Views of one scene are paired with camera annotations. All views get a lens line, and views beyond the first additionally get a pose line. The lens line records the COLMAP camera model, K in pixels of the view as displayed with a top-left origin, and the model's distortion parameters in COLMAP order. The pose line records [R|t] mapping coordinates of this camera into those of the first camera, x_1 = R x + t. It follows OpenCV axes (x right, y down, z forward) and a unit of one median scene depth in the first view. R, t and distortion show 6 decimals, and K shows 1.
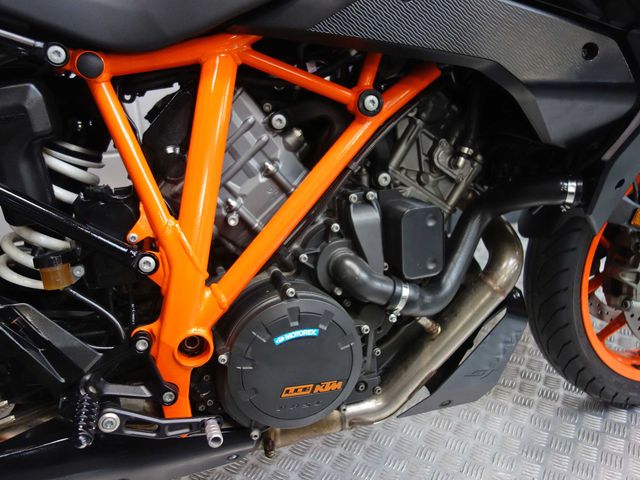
lens RADIAL K [[566.1, 0, 320.0], [0, 566.1, 240.0], [0, 0, 1]] dist [0.005287, 0.001342]
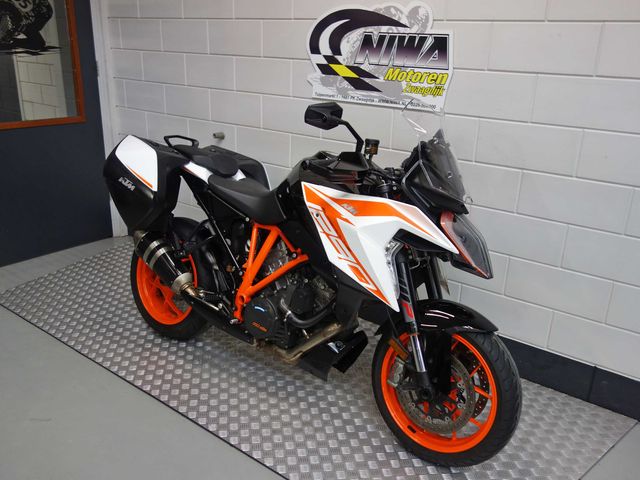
lens RADIAL K [[566.1, 0, 320.0], [0, 566.1, 240.0], [0, 0, 1]] dist [0.005287, 0.001342]
pose [[0.563127, 0.309695, -0.766144, 2.606207], [-0.410138, 0.909615, 0.066233, -0.579127], [0.717408, 0.276928, 0.639247, -1.049987]]
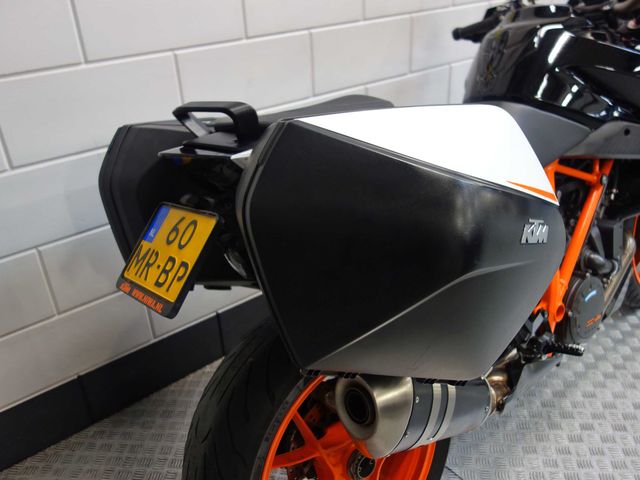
lens RADIAL K [[566.1, 0, 320.0], [0, 566.1, 240.0], [0, 0, 1]] dist [0.005287, 0.001342]
pose [[0.931109, -0.189004, 0.311952, -1.495190], [0.186492, 0.981715, 0.038157, -0.279010], [-0.313459, 0.022649, 0.949331, -0.628984]]
